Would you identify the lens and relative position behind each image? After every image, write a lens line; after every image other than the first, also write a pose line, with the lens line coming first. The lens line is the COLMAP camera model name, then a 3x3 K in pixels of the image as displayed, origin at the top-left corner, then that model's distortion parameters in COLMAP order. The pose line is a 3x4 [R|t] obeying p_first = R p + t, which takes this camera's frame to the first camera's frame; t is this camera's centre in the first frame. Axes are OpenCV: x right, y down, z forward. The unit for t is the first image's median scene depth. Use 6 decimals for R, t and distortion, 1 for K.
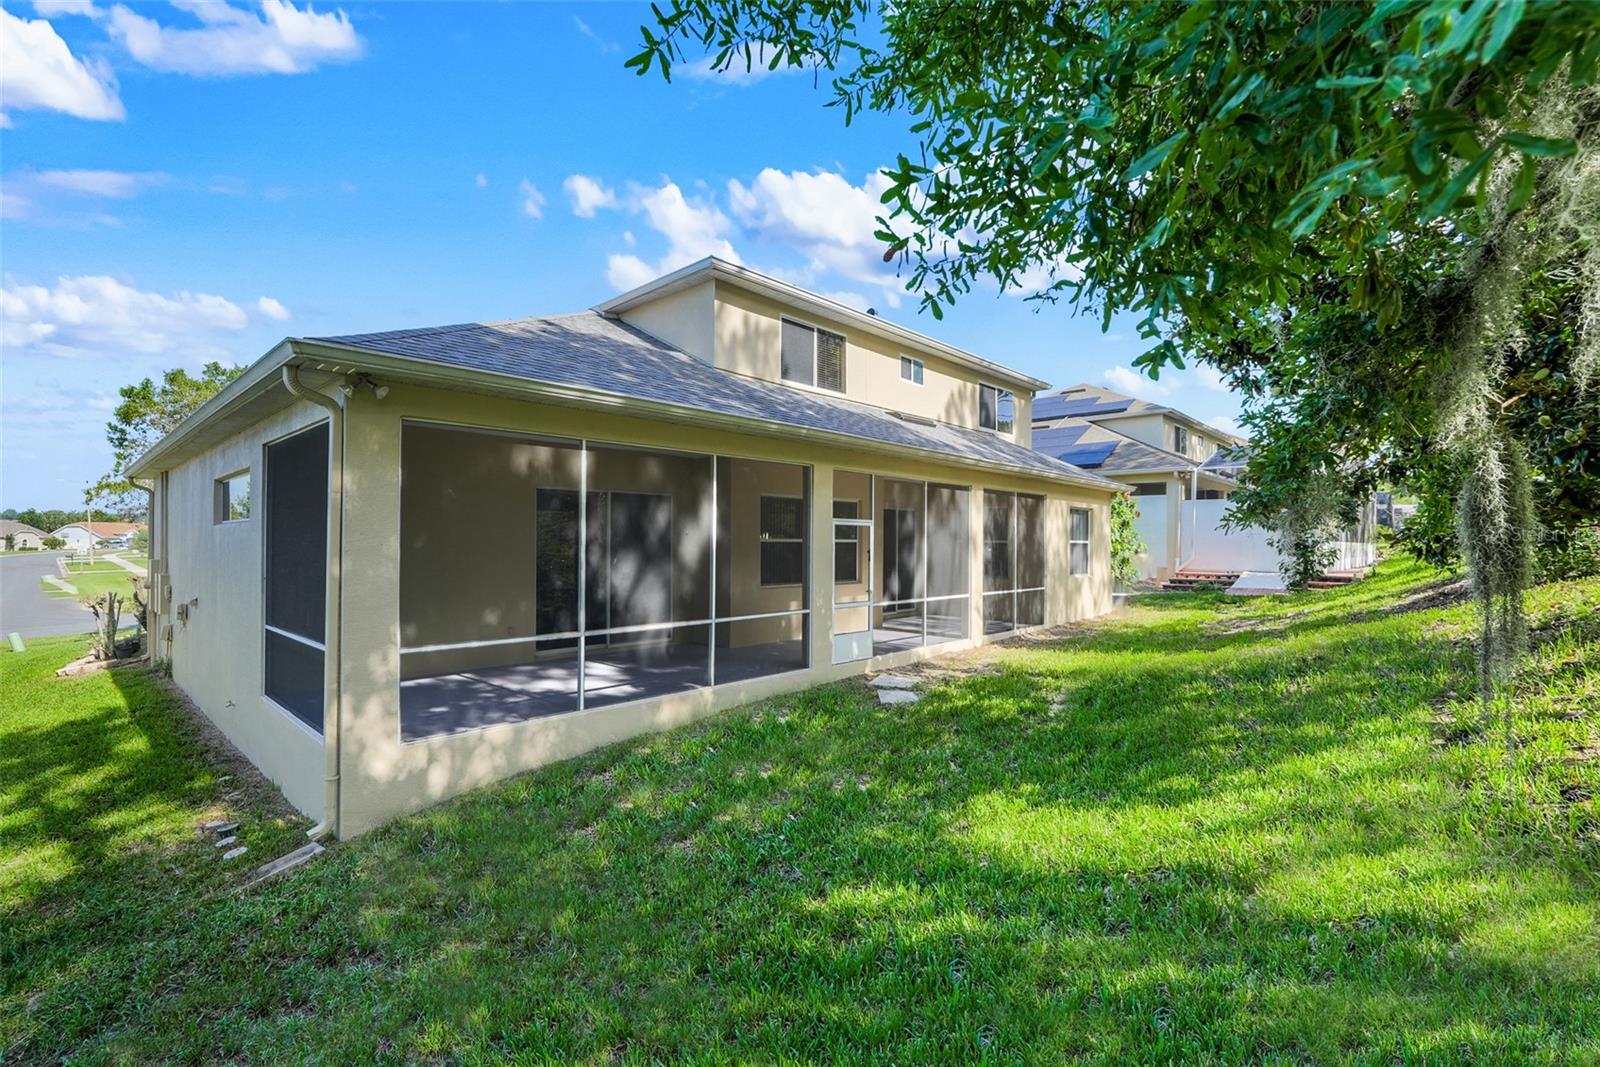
lens RADIAL K [[712.9, 0, 800.0], [0, 712.9, 533.5], [0, 0, 1]] dist [0.000141, 0.000003]
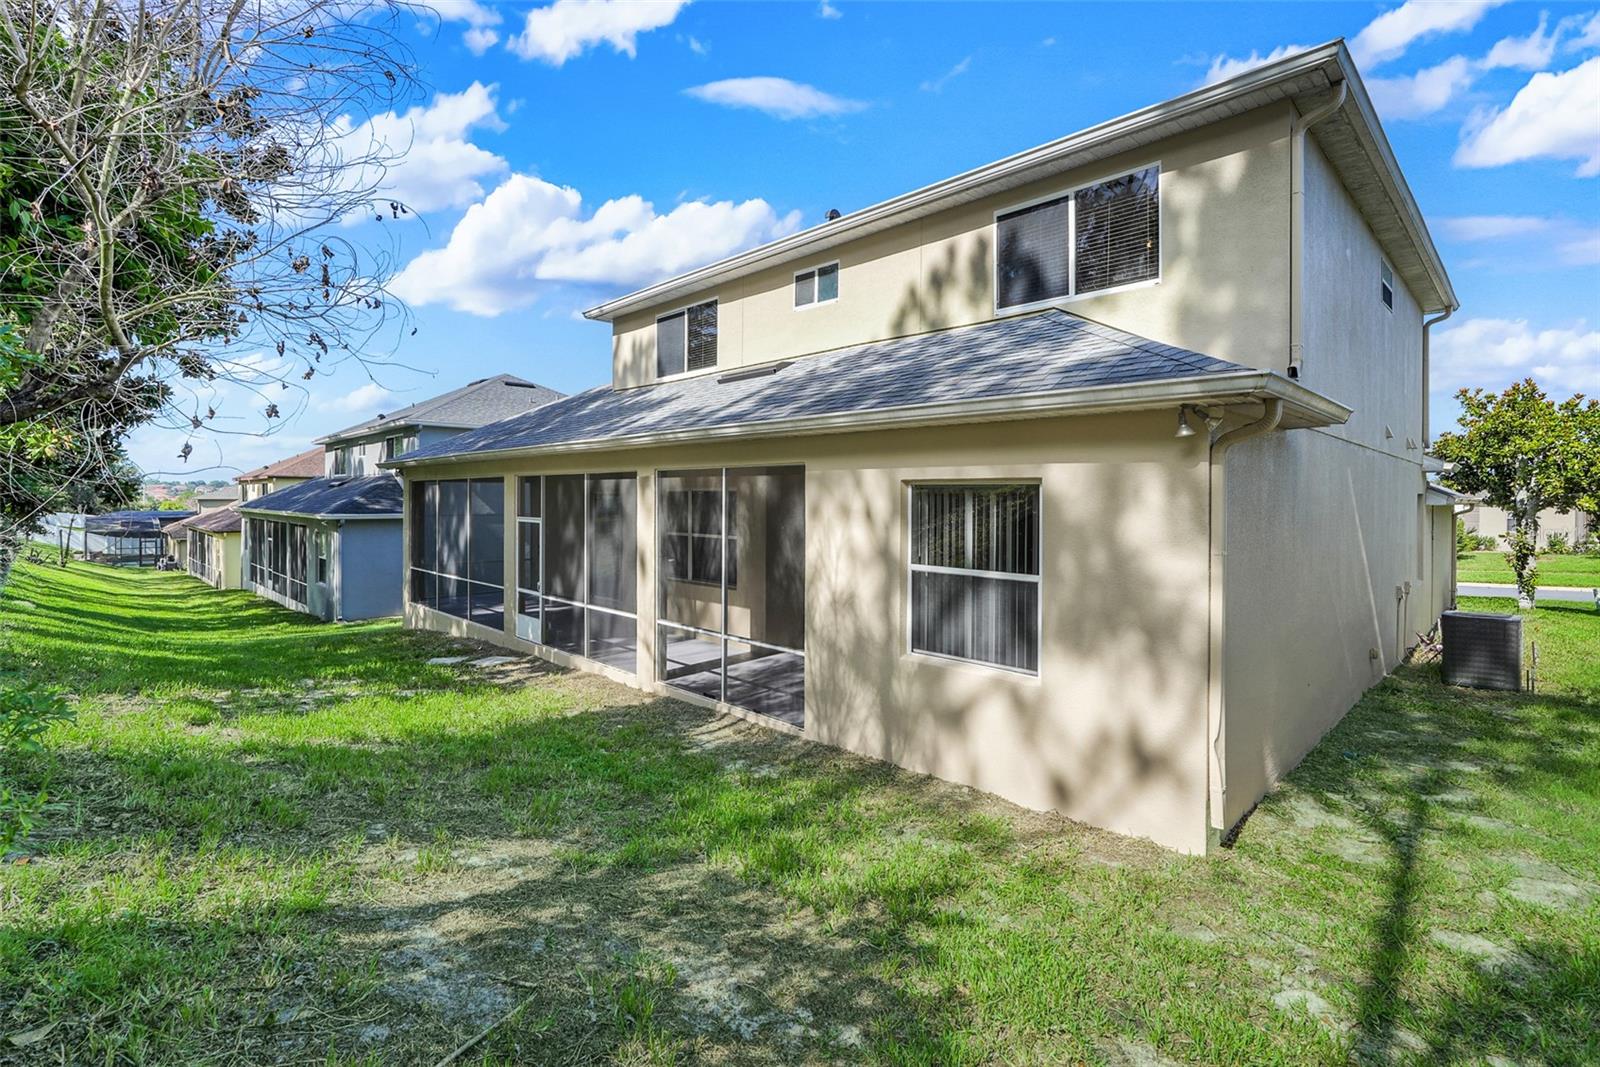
lens RADIAL K [[730.6, 0, 800.0], [0, 730.6, 499.7], [0, 0, 1]] dist [0.000373, 0.000009]
pose [[-0.041838, 0.000342, -0.999124, 0.979279], [0.003484, 0.999994, 0.000197, -0.036202], [0.999118, -0.003473, -0.041839, 1.185650]]
